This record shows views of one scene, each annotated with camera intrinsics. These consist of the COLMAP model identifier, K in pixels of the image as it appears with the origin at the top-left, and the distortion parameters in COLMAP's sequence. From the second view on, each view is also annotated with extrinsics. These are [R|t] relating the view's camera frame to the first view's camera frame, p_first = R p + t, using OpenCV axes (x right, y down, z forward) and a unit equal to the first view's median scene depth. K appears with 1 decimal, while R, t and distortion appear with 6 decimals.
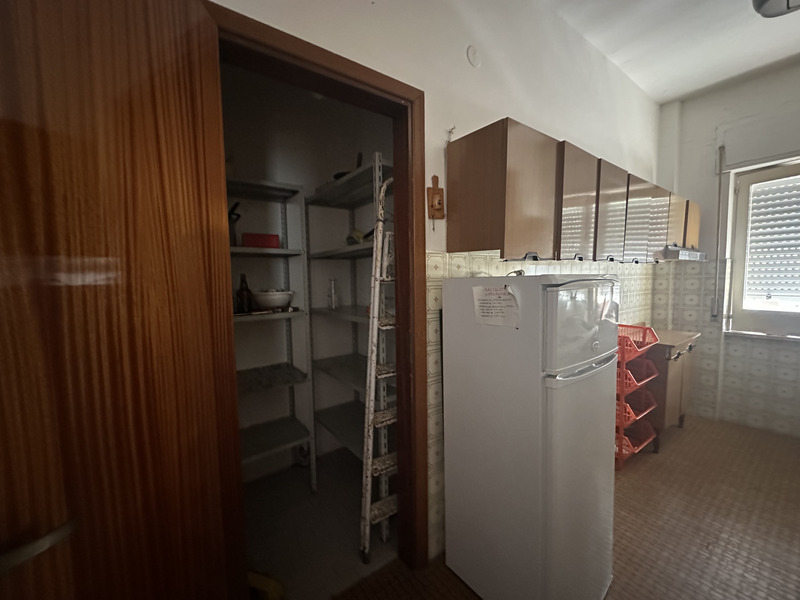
lens RADIAL K [[320.7, 0, 402.3], [0, 320.7, 299.5], [0, 0, 1]] dist [-0.001053, 0.000422]
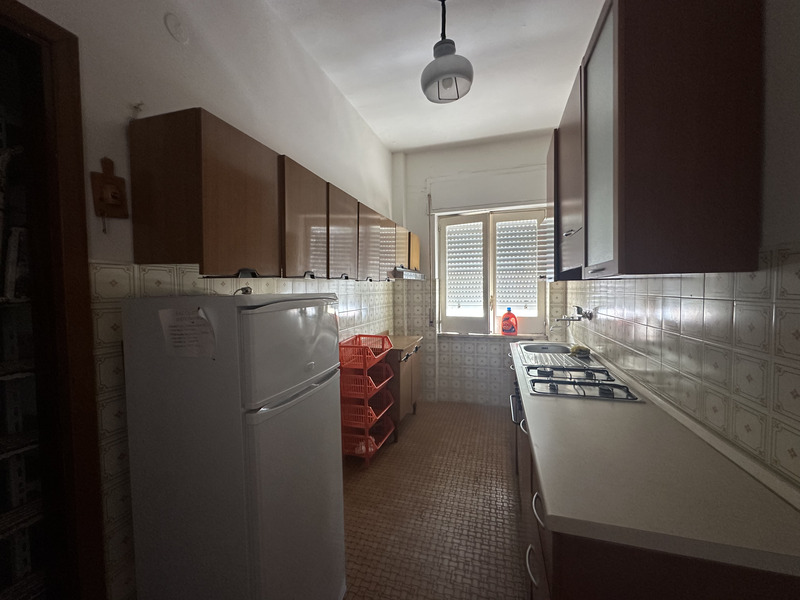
lens RADIAL K [[320.7, 0, 400.4], [0, 320.7, 299.4], [0, 0, 1]] dist [-0.001053, 0.000422]
pose [[0.807162, -0.015187, 0.590135, 0.137698], [0.039422, 0.998824, -0.028215, -0.011899], [-0.589013, 0.046038, 0.806811, 0.020119]]
